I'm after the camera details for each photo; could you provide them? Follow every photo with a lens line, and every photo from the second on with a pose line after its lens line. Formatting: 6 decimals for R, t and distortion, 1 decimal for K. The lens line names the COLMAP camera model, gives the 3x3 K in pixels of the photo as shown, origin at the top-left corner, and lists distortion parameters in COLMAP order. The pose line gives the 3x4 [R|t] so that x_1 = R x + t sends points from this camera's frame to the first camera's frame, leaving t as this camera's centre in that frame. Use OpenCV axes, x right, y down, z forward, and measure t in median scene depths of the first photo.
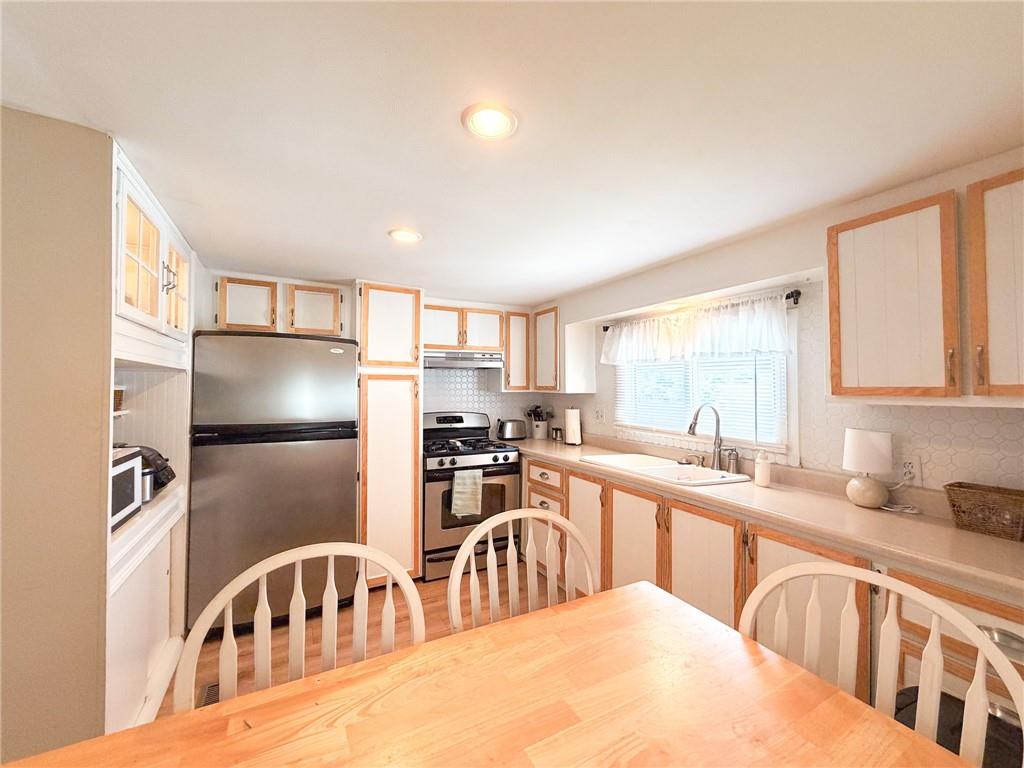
lens RADIAL K [[409.0, 0, 509.4], [0, 409.0, 383.2], [0, 0, 1]] dist [0.003337, -0.000769]
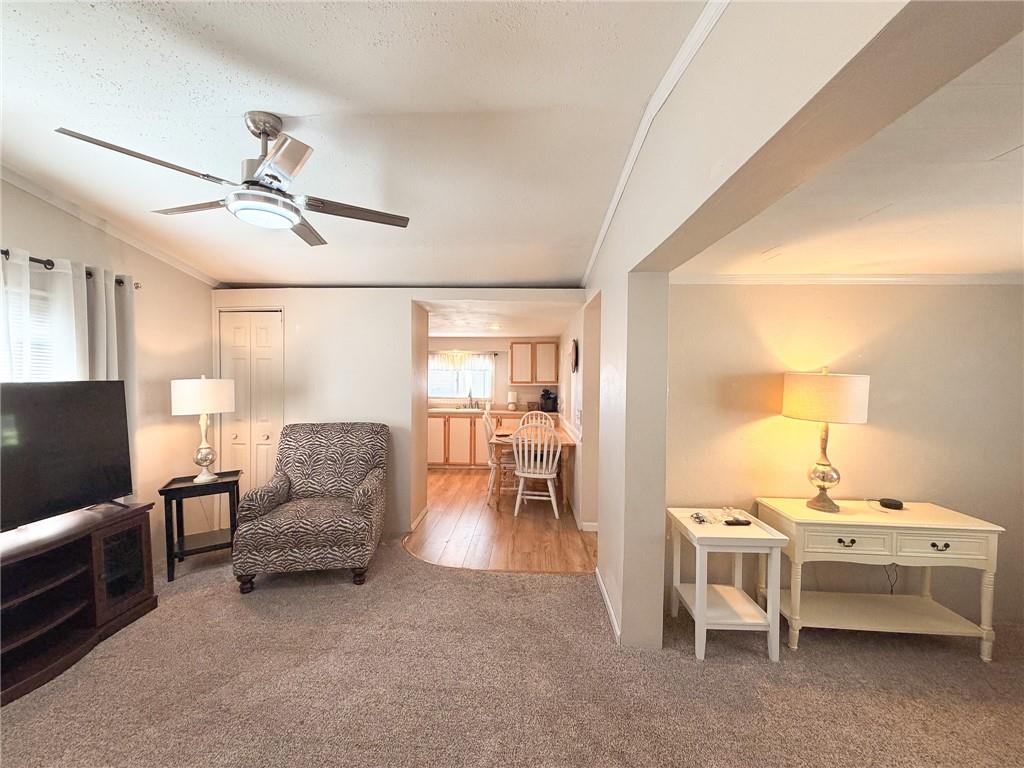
lens RADIAL K [[409.0, 0, 506.7], [0, 409.0, 381.9], [0, 0, 1]] dist [0.003337, -0.000769]
pose [[0.517029, -0.009600, 0.855914, -1.600467], [-0.013766, 0.999715, 0.019528, -0.037273], [-0.855857, -0.021879, 0.516749, -0.627788]]
